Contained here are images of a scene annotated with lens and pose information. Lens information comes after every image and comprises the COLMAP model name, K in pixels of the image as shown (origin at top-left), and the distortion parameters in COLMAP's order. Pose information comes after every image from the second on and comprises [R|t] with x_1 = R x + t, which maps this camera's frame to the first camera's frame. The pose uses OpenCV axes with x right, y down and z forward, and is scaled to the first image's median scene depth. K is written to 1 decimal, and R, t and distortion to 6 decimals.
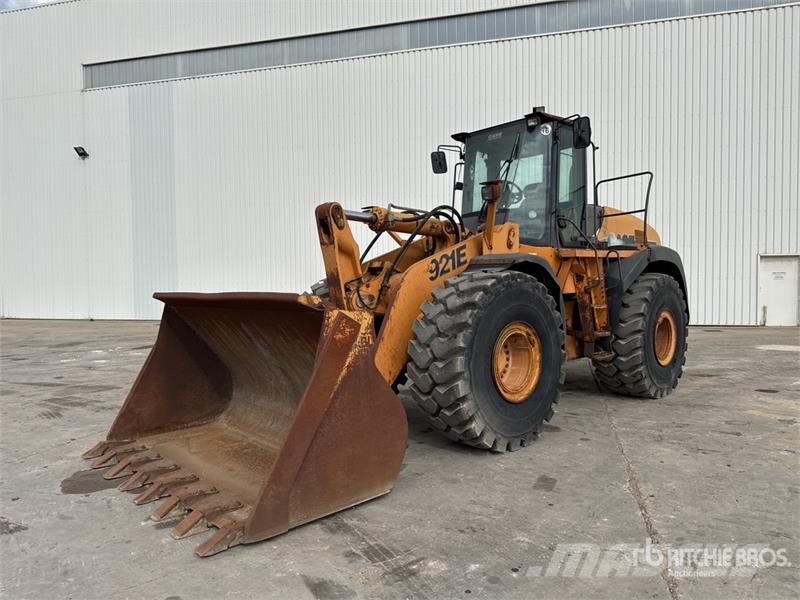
lens RADIAL K [[568.6, 0, 386.1], [0, 568.6, 311.5], [0, 0, 1]] dist [0.140683, -0.213727]
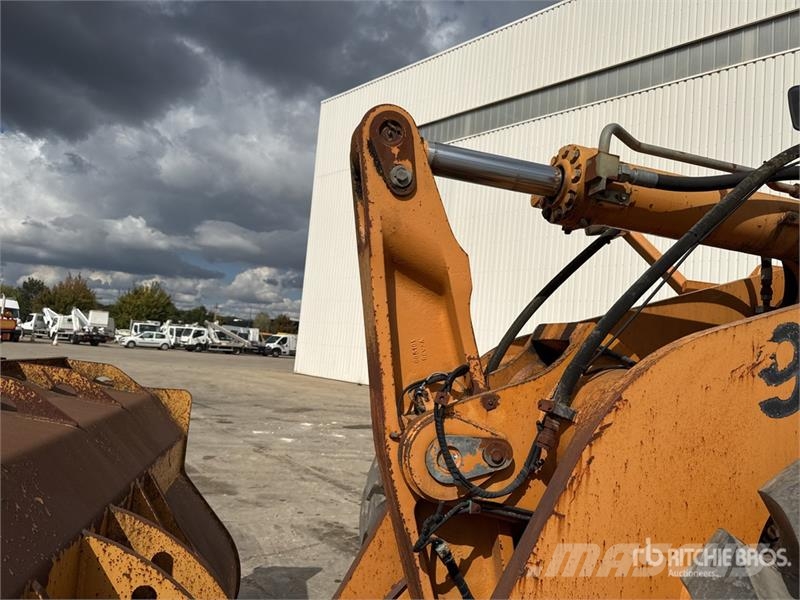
lens RADIAL K [[559.1, 0, 395.6], [0, 559.1, 298.8], [0, 0, 1]] dist [0.076863, -0.128887]
pose [[0.863626, 0.044907, -0.502129, 0.051169], [-0.124063, 0.984325, -0.125348, -0.045329], [0.488629, 0.170550, 0.855660, 0.611890]]
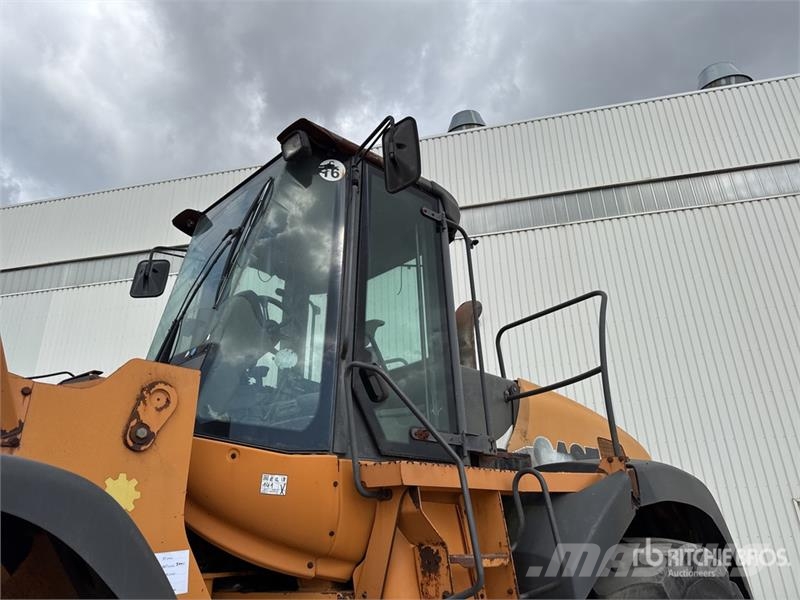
lens RADIAL K [[559.1, 0, 395.6], [0, 559.1, 298.8], [0, 0, 1]] dist [0.076863, -0.128887]
pose [[0.999350, 0.006589, 0.035442, 0.308484], [0.009504, 0.900210, -0.435353, -0.052885], [-0.034774, 0.435406, 0.899562, 0.673119]]
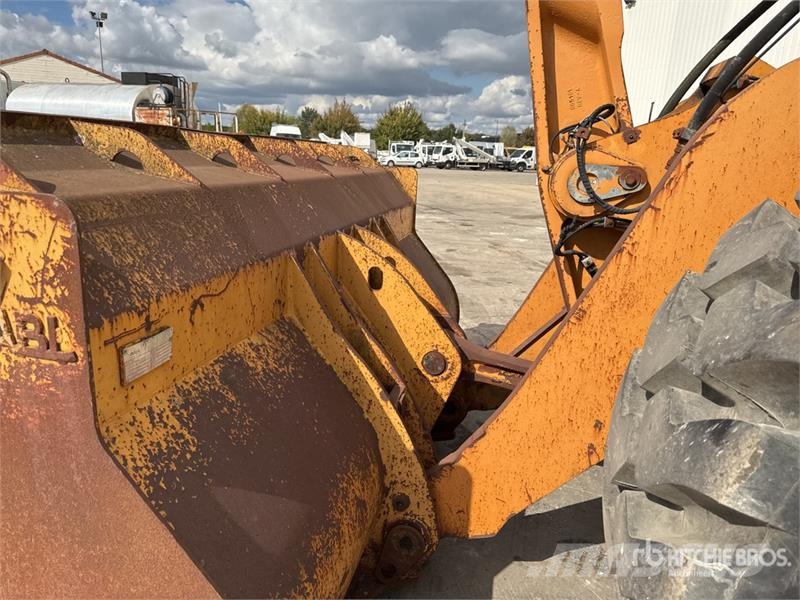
lens RADIAL K [[554.5, 0, 403.1], [0, 554.5, 300.6], [0, 0, 1]] dist [0.095478, -0.124411]
pose [[0.589961, 0.251219, -0.767356, 0.129178], [-0.097919, 0.965612, 0.240843, -0.016827], [0.801472, -0.066949, 0.594273, 0.584718]]
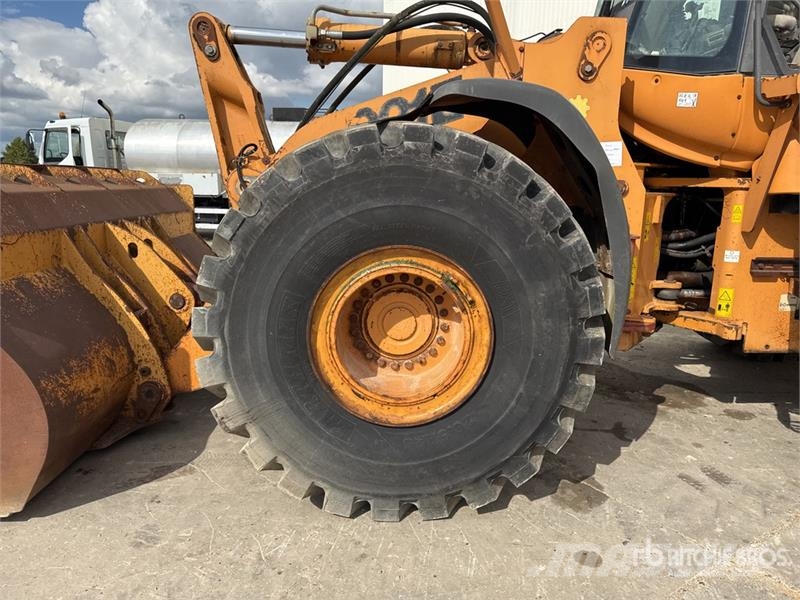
lens RADIAL K [[570.3, 0, 401.6], [0, 570.3, 296.6], [0, 0, 1]] dist [0.007658, -0.005663]
pose [[0.753039, 0.157557, -0.638833, 0.387052], [-0.060371, 0.983356, 0.171364, -0.013378], [0.655200, -0.090477, 0.750018, 0.529807]]
